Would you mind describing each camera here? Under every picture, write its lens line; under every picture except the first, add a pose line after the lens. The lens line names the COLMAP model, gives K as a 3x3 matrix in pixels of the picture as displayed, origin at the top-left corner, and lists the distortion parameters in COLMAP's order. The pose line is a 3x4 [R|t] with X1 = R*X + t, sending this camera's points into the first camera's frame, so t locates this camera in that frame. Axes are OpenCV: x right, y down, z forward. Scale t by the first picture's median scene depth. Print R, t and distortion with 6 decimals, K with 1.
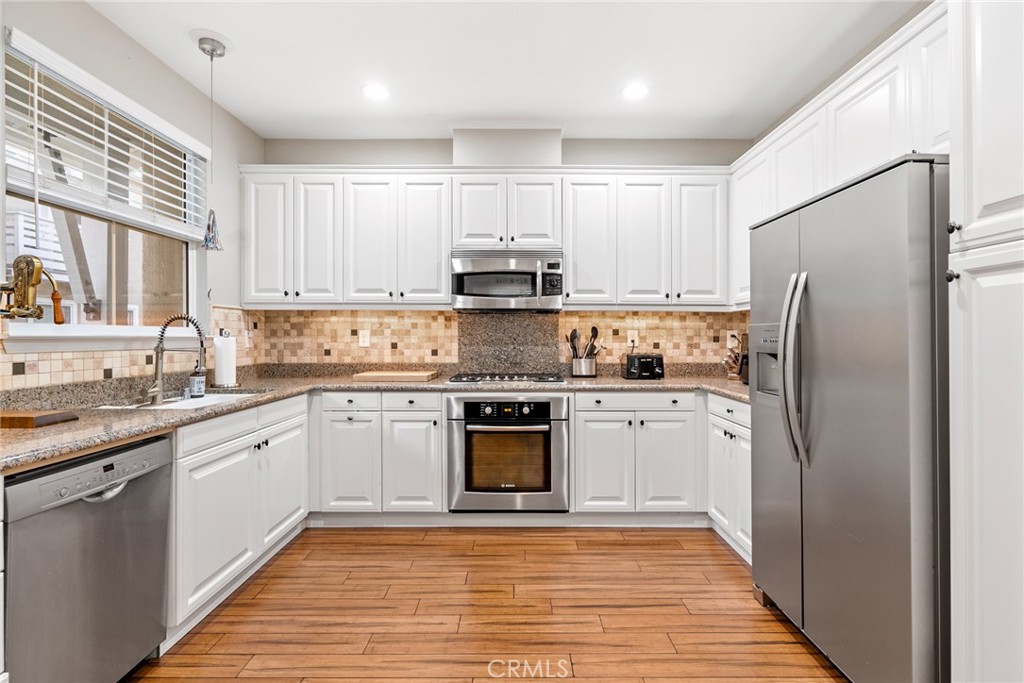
lens RADIAL K [[466.9, 0, 514.9], [0, 466.9, 332.1], [0, 0, 1]] dist [0.000597, 0.000636]
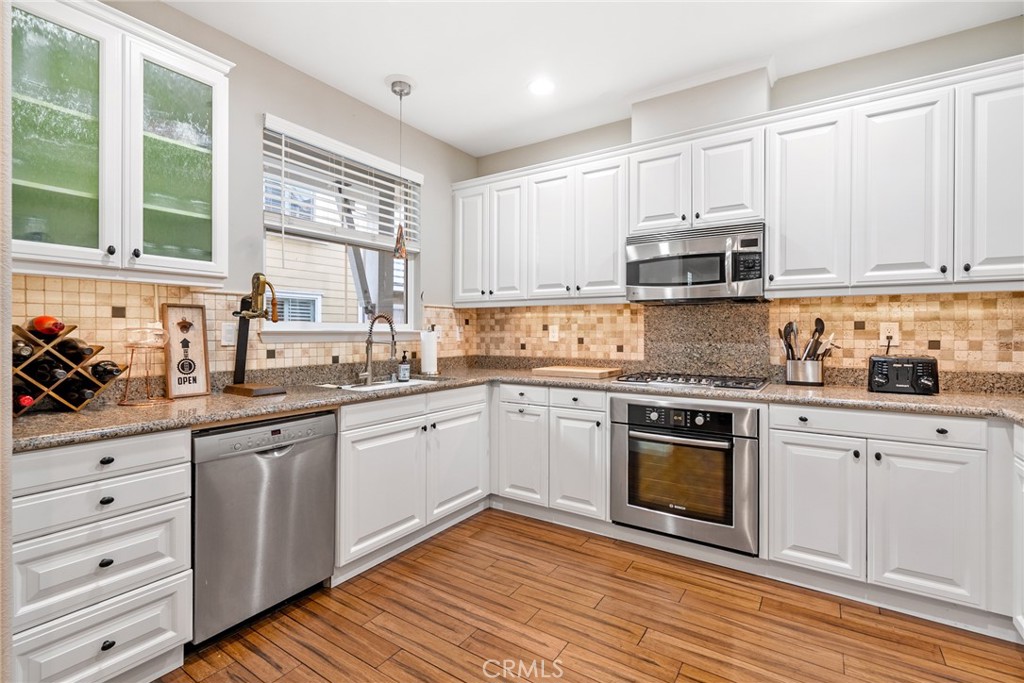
lens RADIAL K [[457.7, 0, 526.8], [0, 457.7, 329.8], [0, 0, 1]] dist [0.000598, 0.000581]
pose [[0.841501, -0.002385, -0.540250, 0.201356], [0.005268, 0.999979, 0.003792, 0.002002], [0.540230, -0.006037, 0.841496, 0.152133]]
